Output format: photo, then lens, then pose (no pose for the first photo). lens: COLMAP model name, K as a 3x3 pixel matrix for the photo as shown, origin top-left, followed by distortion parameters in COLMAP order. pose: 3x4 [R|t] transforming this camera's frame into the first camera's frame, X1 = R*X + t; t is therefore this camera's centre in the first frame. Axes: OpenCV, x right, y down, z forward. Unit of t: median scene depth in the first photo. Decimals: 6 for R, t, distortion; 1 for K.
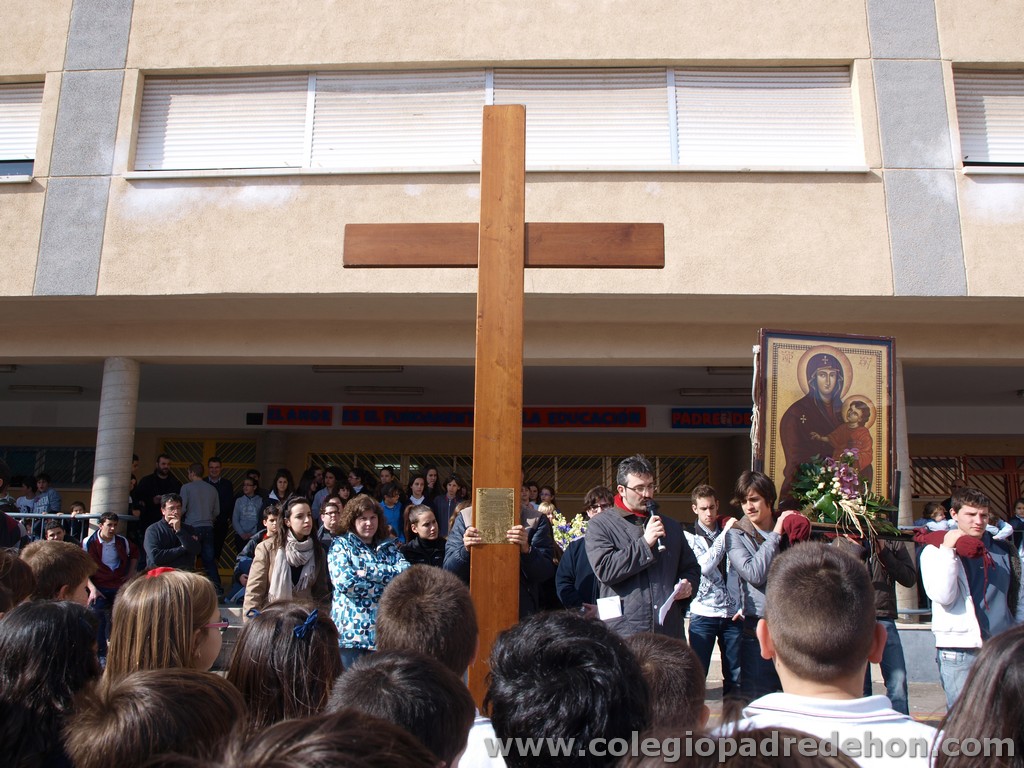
lens RADIAL K [[828.5, 0, 493.0], [0, 828.5, 382.3], [0, 0, 1]] dist [-0.112610, 0.076424]
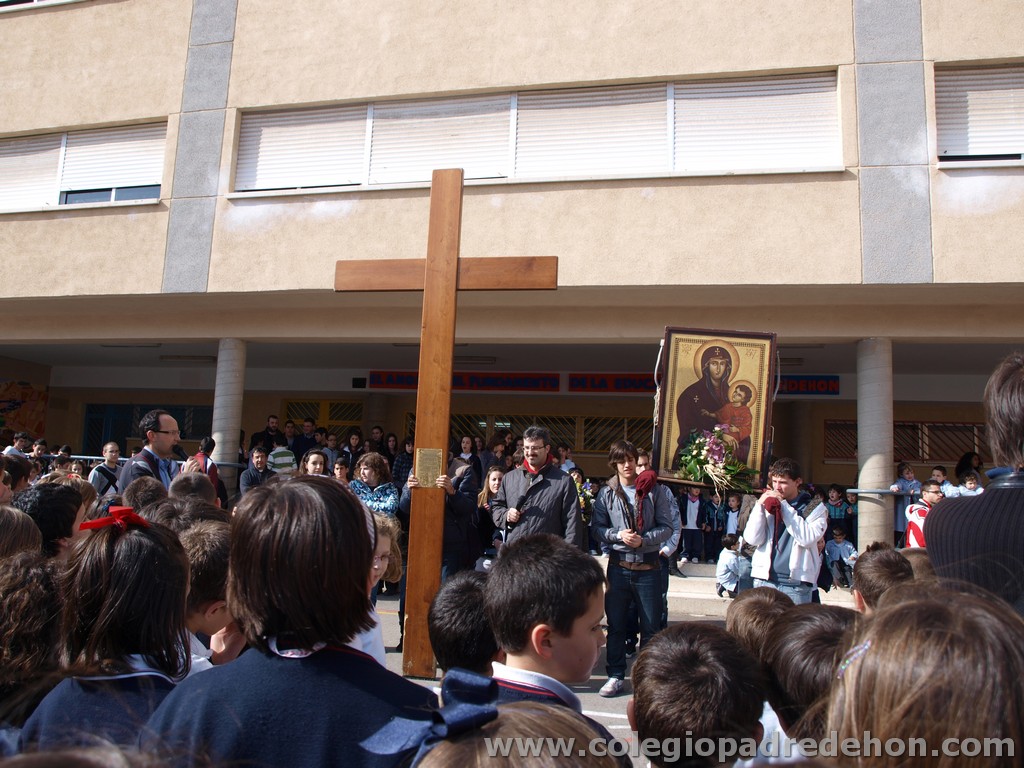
lens RADIAL K [[828.5, 0, 484.4], [0, 828.5, 383.9], [0, 0, 1]] dist [-0.112610, 0.076424]
pose [[0.981708, 0.005190, -0.190322, 0.188194], [0.005509, 0.998436, 0.055640, -0.032222], [0.190313, -0.055671, 0.980144, -0.194189]]
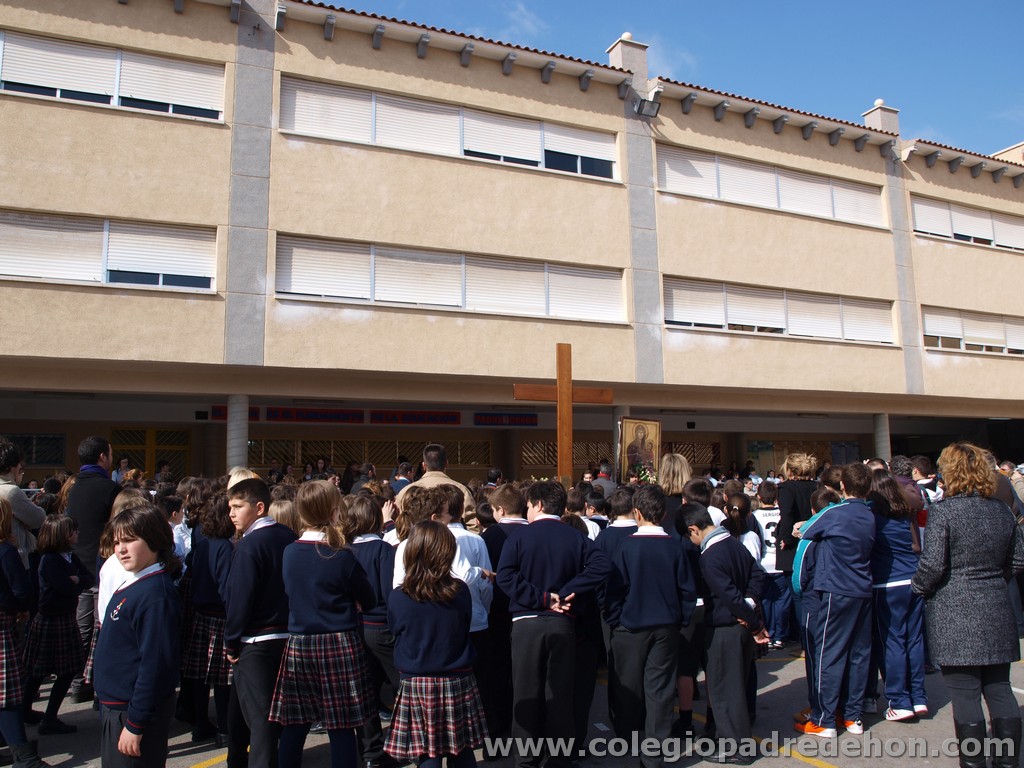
lens RADIAL K [[828.5, 0, 488.8], [0, 828.5, 393.7], [0, 0, 1]] dist [-0.112610, 0.076424]
pose [[0.898017, 0.024960, 0.439252, -0.835704], [-0.054804, 0.996960, 0.055390, -0.173030], [-0.436534, -0.073813, 0.896655, -0.836656]]
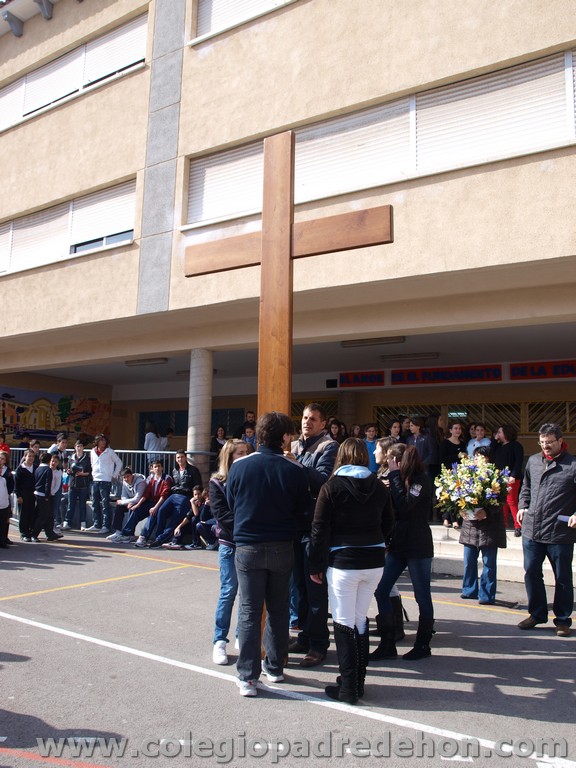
lens RADIAL K [[621.4, 0, 283.6], [0, 621.4, 409.7], [0, 0, 1]] dist [-0.112610, 0.076424]
pose [[0.875450, -0.033450, -0.482151, 0.264166], [0.076490, 0.994618, 0.069881, 0.015136], [0.477218, -0.098057, 0.873297, 0.055836]]
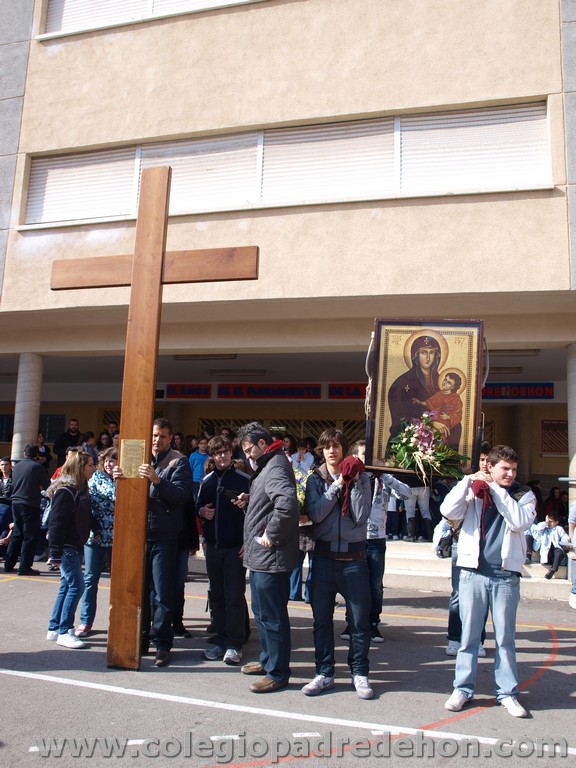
lens RADIAL K [[621.4, 0, 283.9], [0, 621.4, 408.4], [0, 0, 1]] dist [-0.112610, 0.076424]
pose [[0.979490, -0.002080, -0.201482, 0.243251], [0.015966, 0.997604, 0.067321, 0.002807], [0.200859, -0.069157, 0.977176, 0.003367]]
